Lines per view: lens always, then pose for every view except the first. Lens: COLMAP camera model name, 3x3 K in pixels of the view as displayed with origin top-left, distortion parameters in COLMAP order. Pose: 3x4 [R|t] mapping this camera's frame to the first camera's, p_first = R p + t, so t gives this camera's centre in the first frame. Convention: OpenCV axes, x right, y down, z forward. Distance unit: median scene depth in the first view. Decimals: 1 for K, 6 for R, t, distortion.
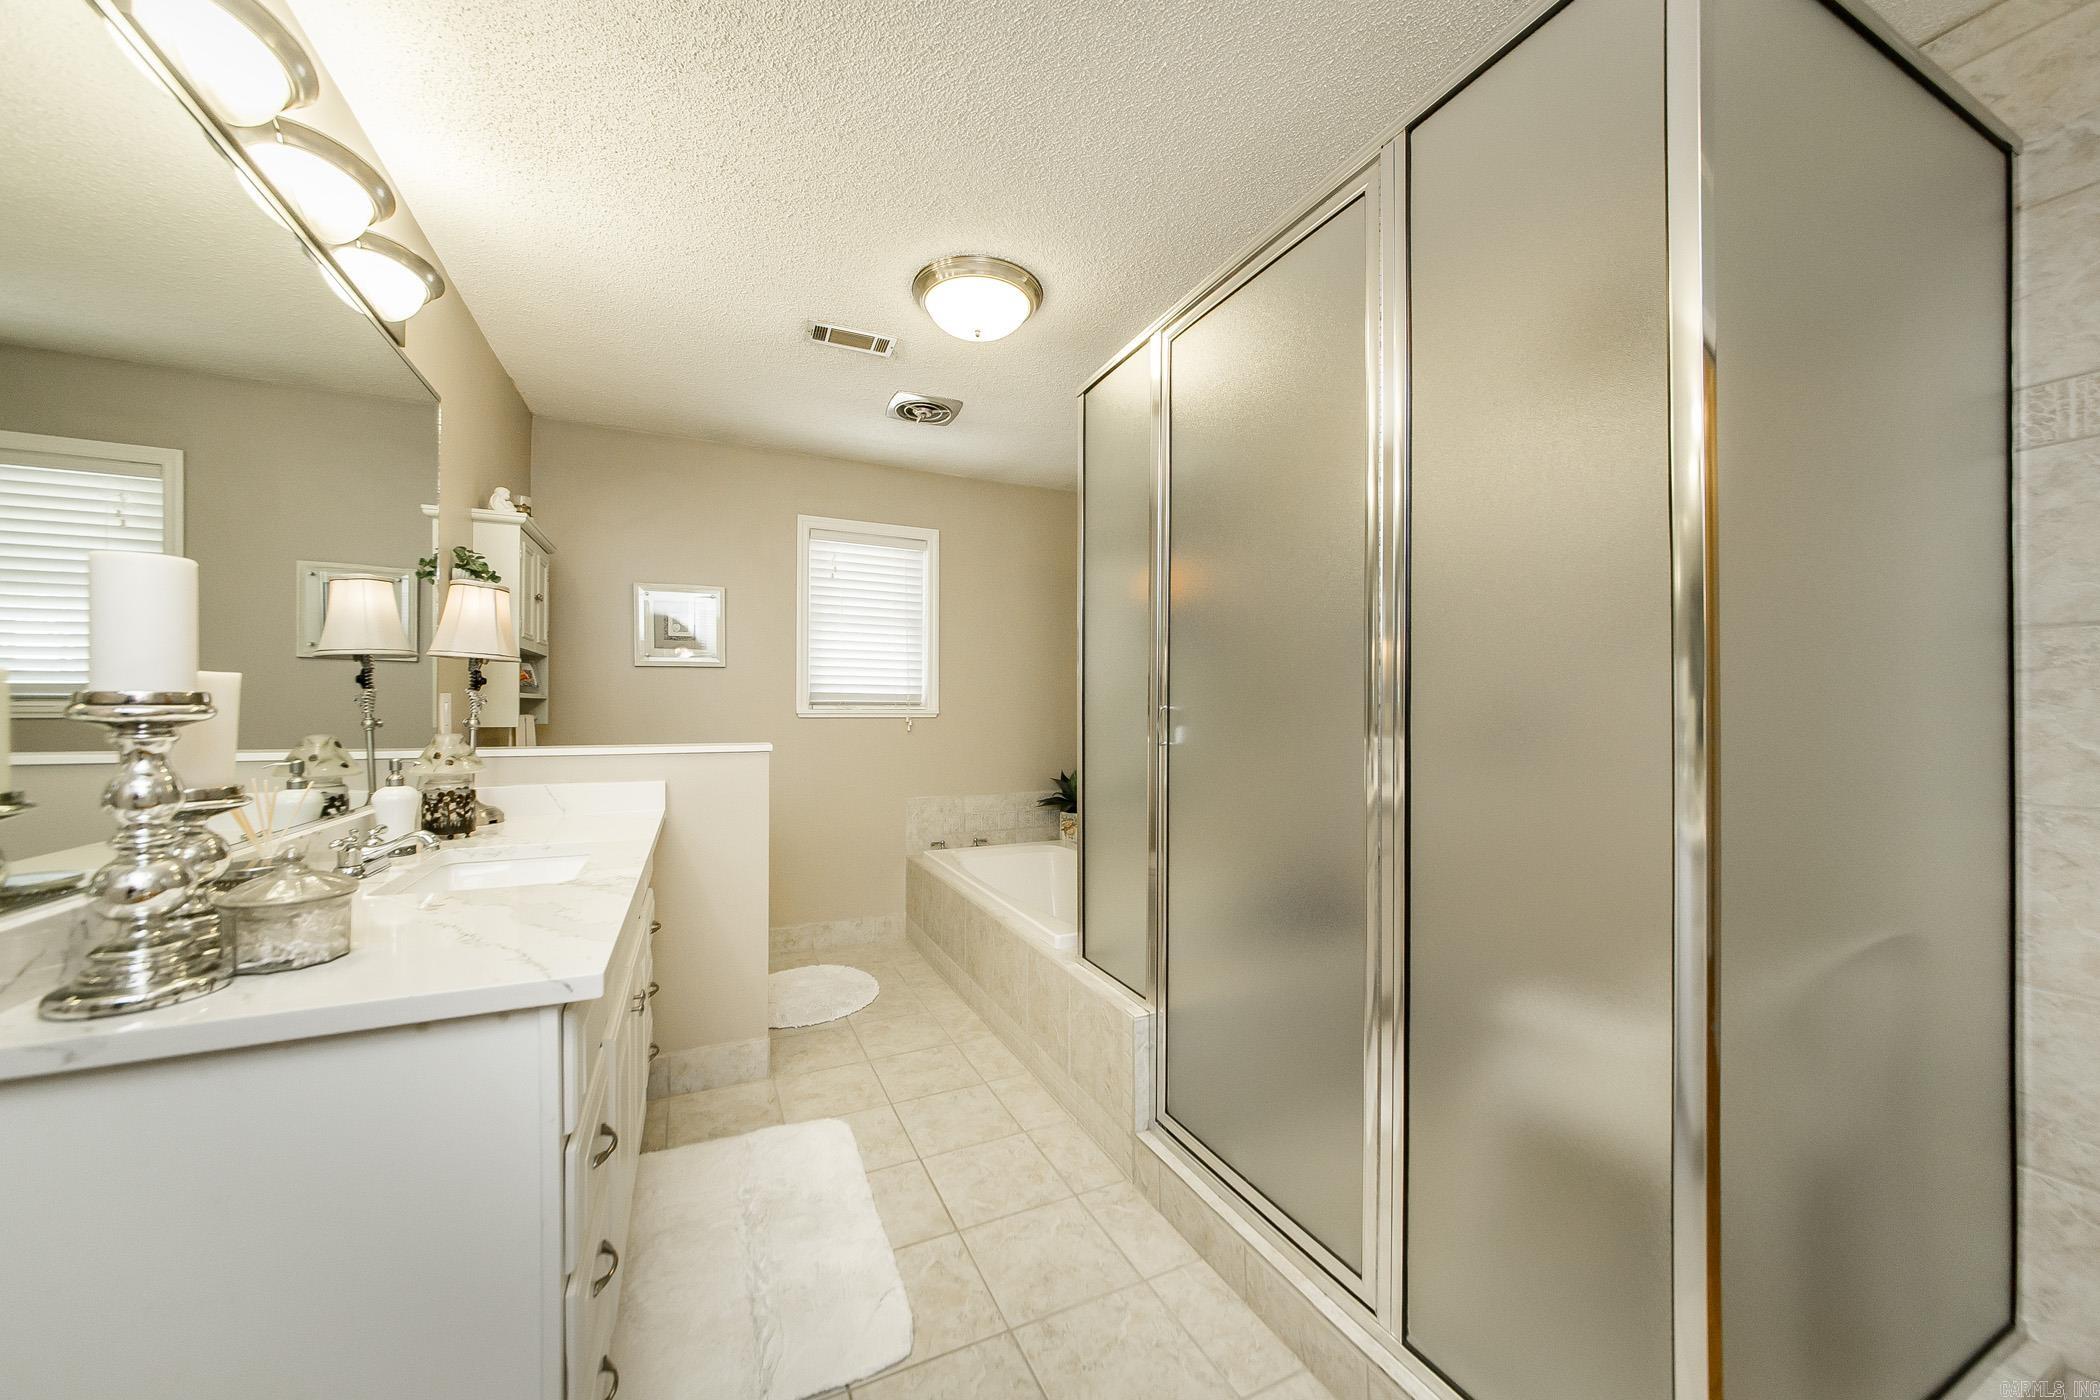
lens RADIAL K [[747.2, 0, 1044.9], [0, 747.2, 706.0], [0, 0, 1]] dist [0.001526, 0.000065]
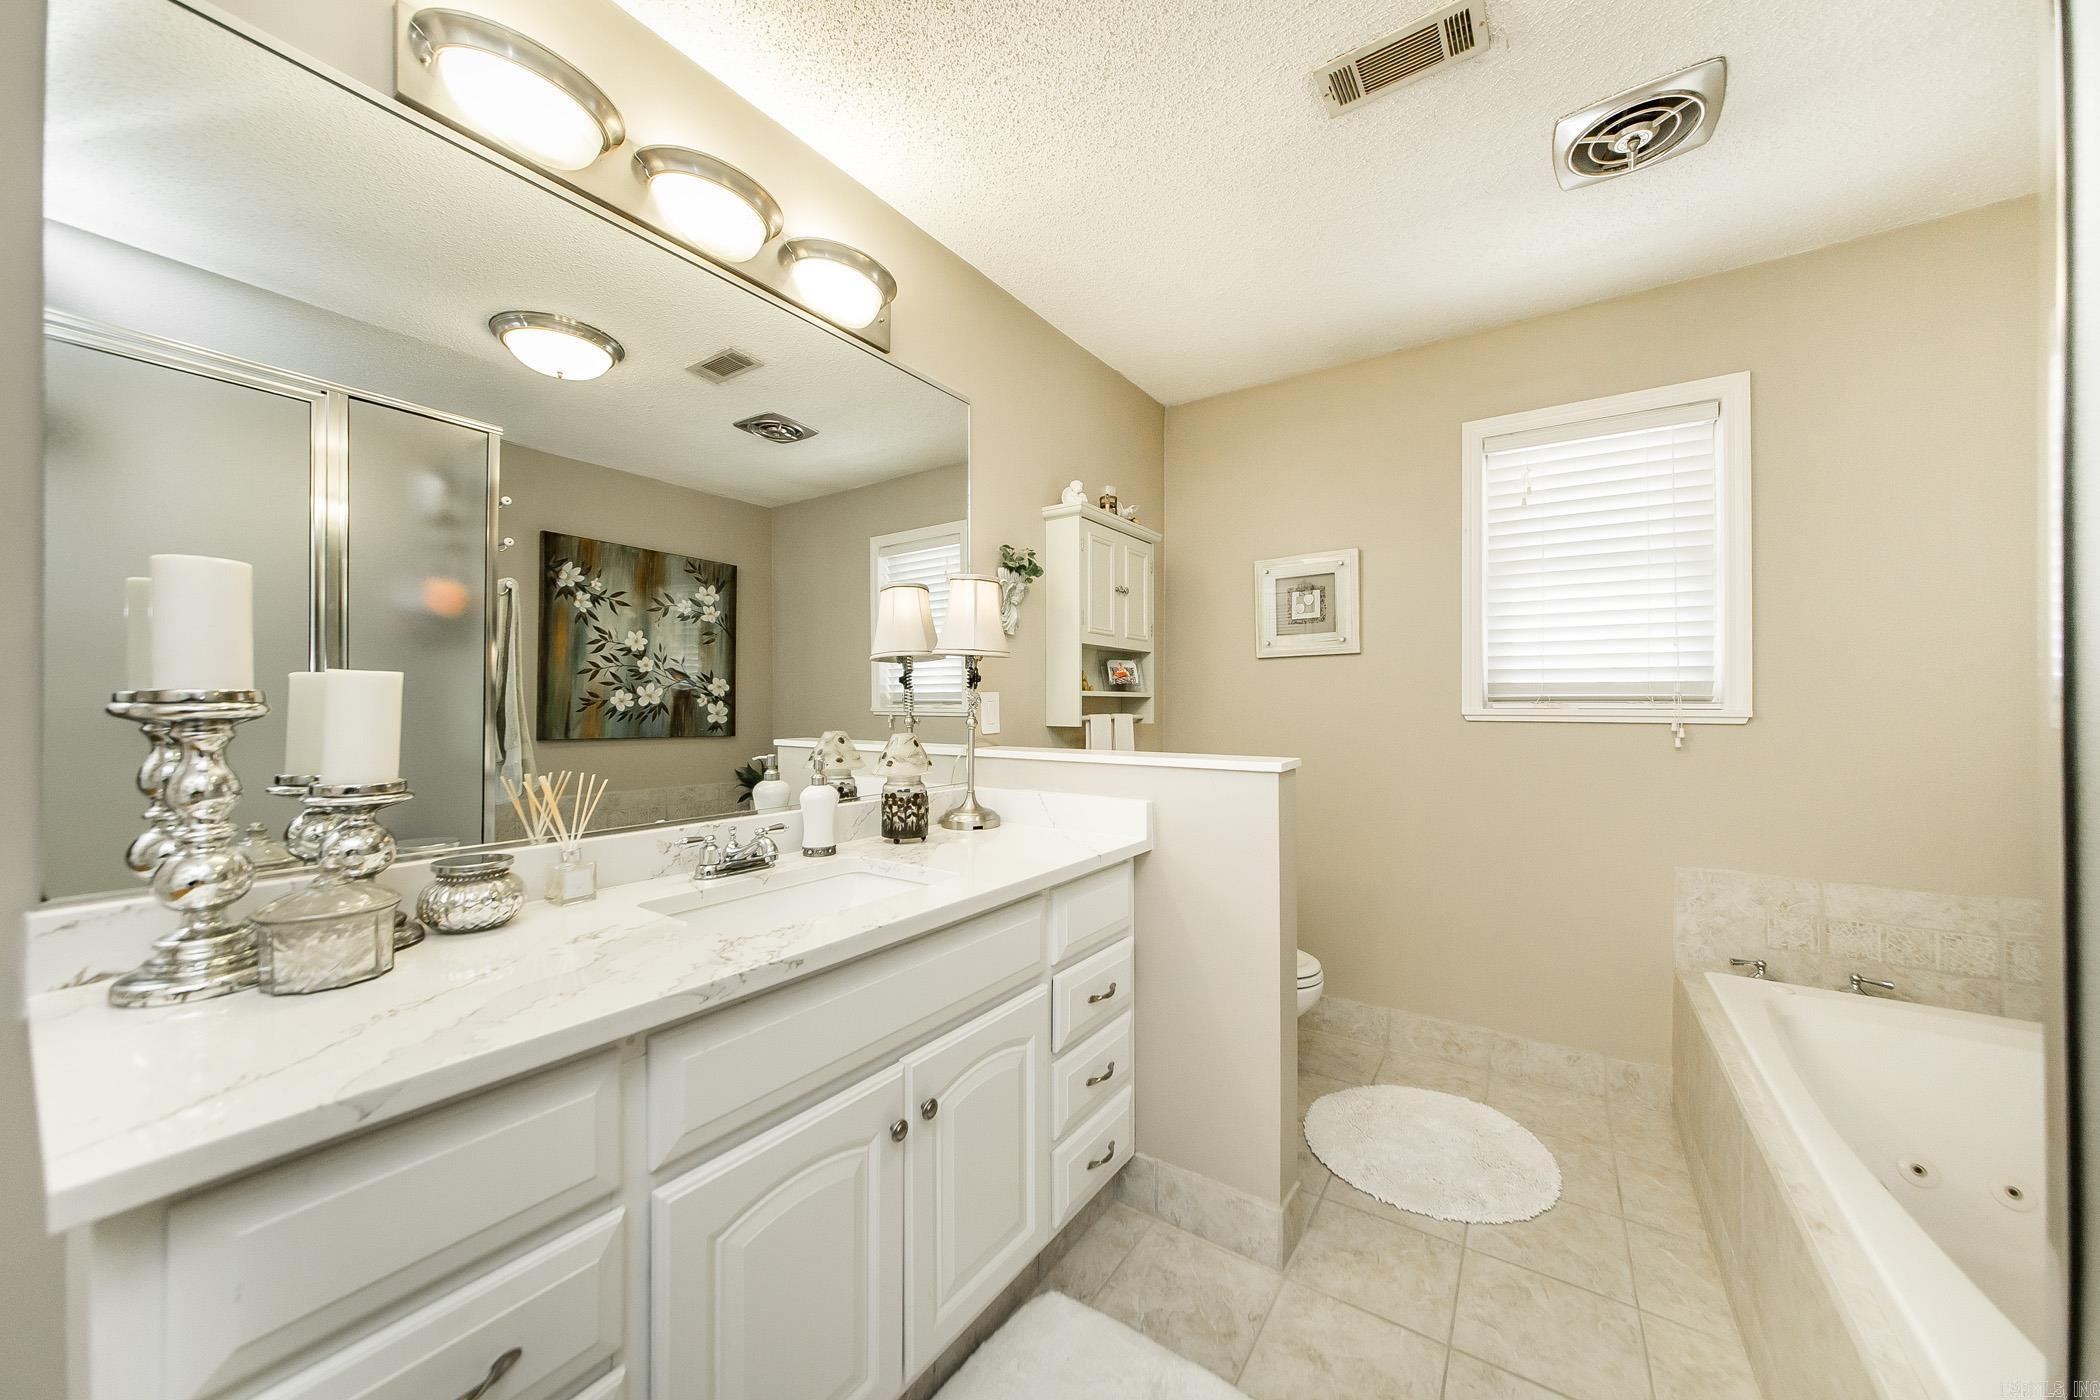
lens RADIAL K [[747.2, 0, 1051.7], [0, 747.2, 701.6], [0, 0, 1]] dist [0.001526, 0.000065]
pose [[0.513109, -0.006848, -0.858296, 0.093572], [0.002762, 0.999976, -0.006328, 0.002137], [0.858319, 0.000876, 0.513116, 0.484035]]
